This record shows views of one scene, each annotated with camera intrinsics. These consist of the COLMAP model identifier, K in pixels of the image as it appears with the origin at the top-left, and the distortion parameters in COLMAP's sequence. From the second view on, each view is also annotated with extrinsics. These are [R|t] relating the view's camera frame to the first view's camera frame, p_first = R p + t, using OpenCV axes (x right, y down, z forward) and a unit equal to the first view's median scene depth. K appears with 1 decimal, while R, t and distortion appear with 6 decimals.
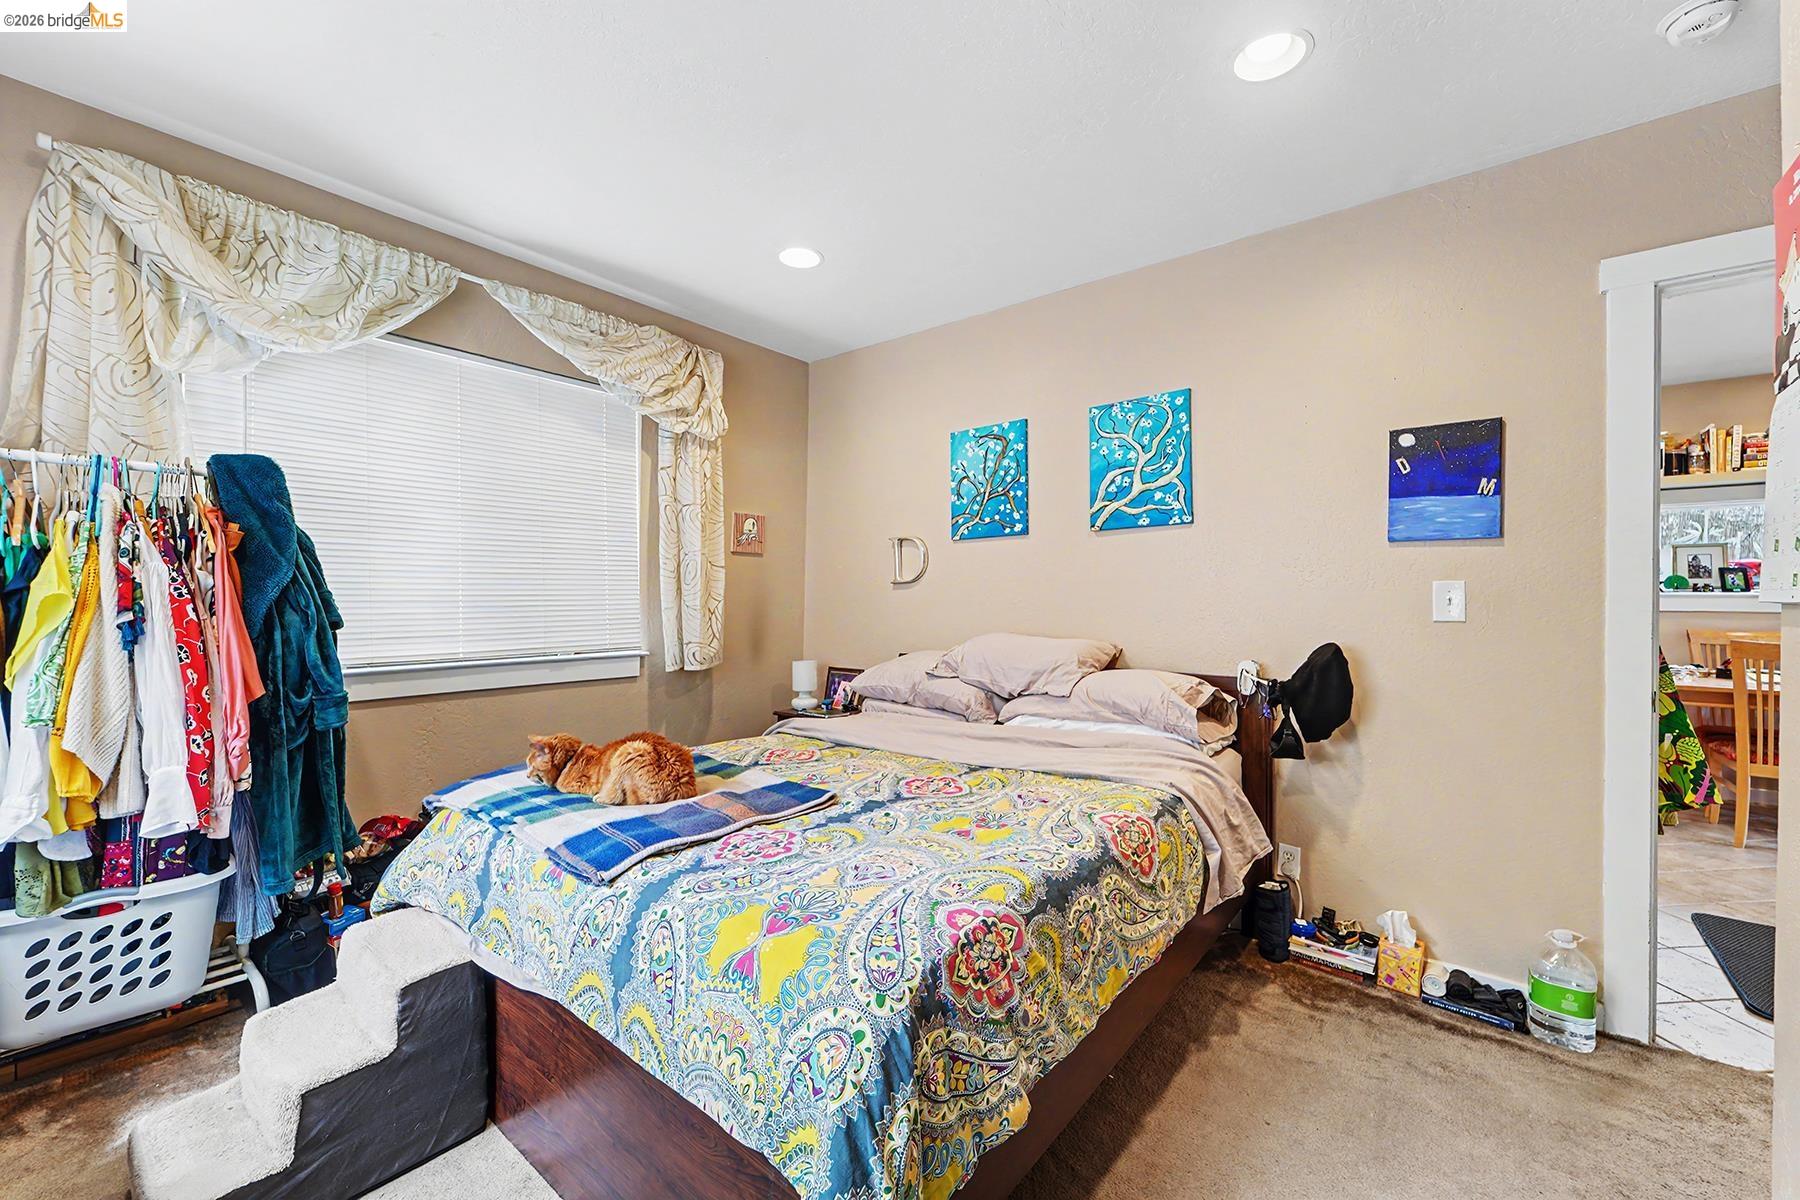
lens RADIAL K [[715.6, 0, 907.1], [0, 715.6, 607.0], [0, 0, 1]] dist [-0.002713, -0.000779]
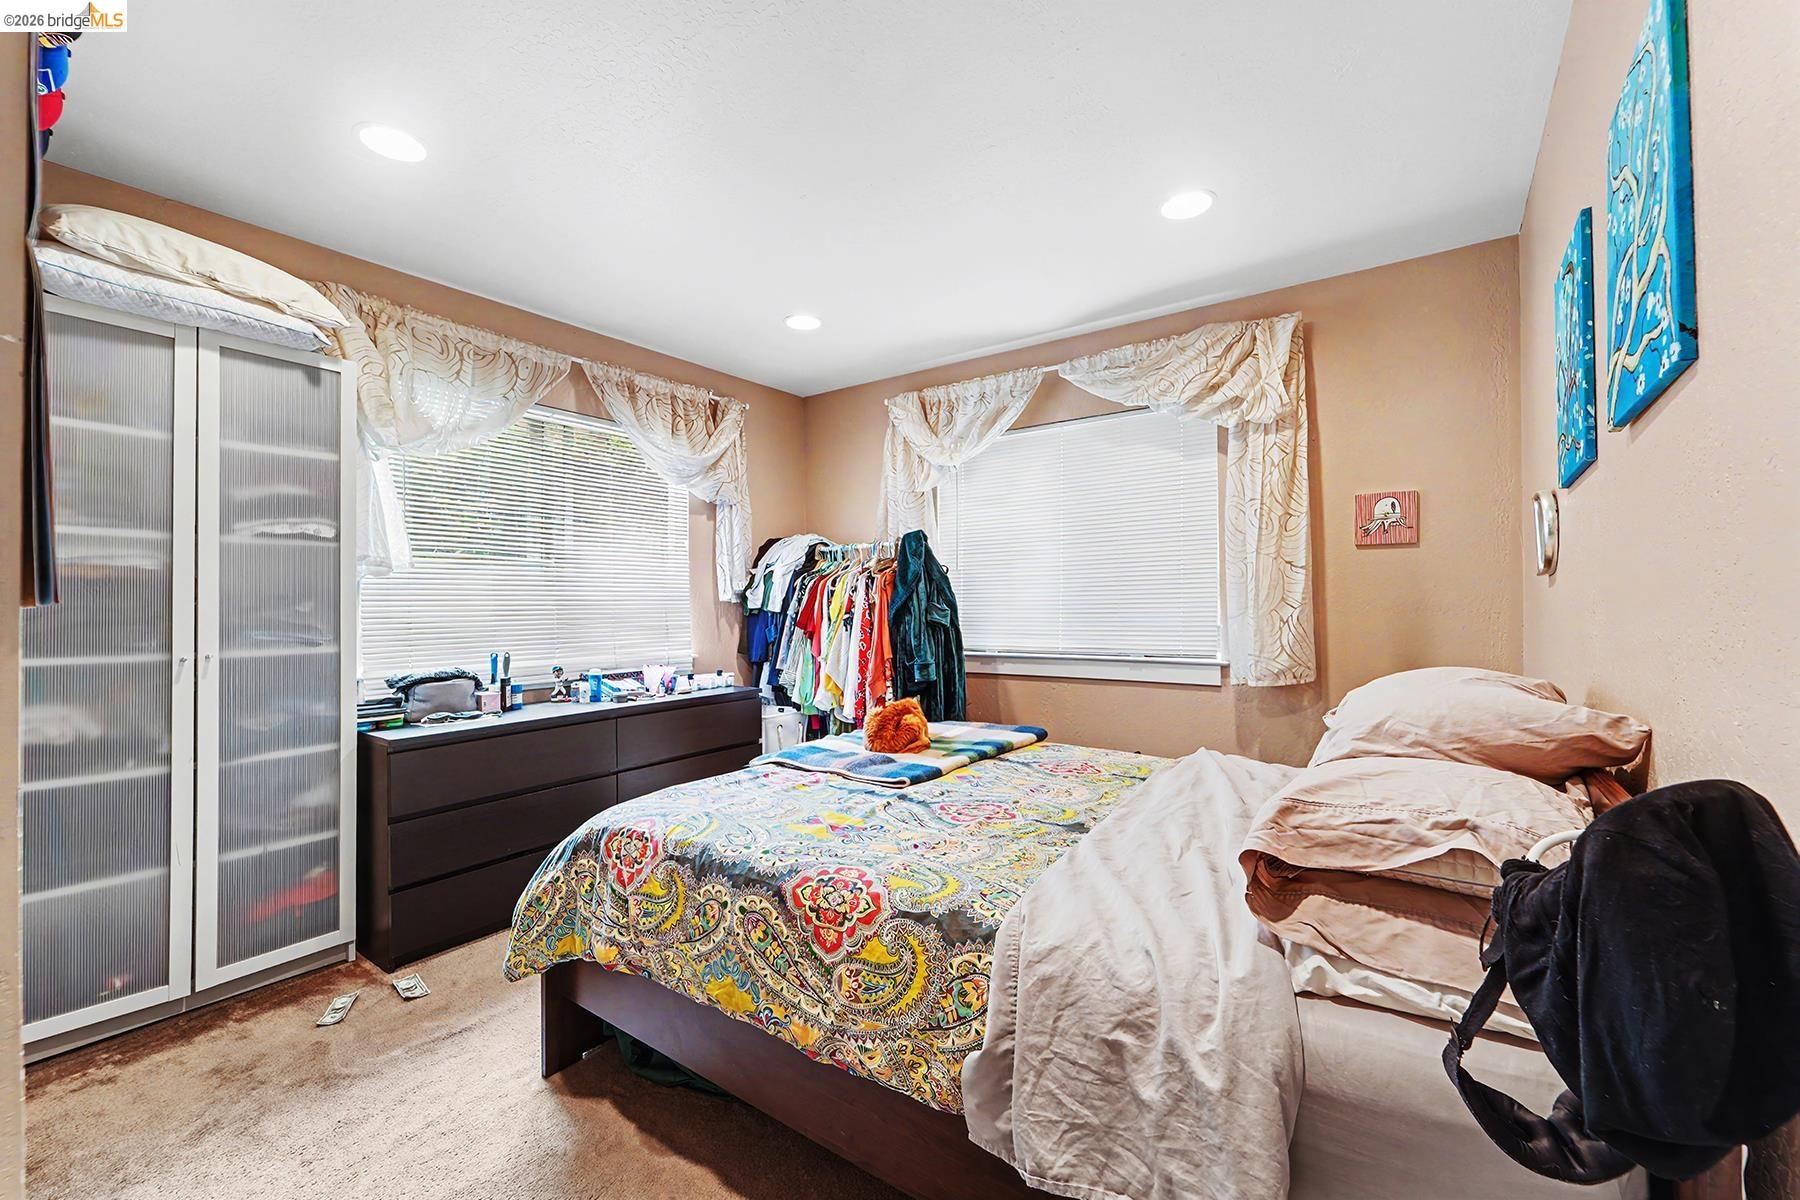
lens RADIAL K [[715.6, 0, 907.9], [0, 715.6, 602.1], [0, 0, 1]] dist [-0.002713, -0.000779]
pose [[0.073419, -0.012248, -0.997226, 0.711982], [-0.006488, 0.999898, -0.012758, -0.002730], [0.997280, 0.007406, 0.073332, 0.640743]]
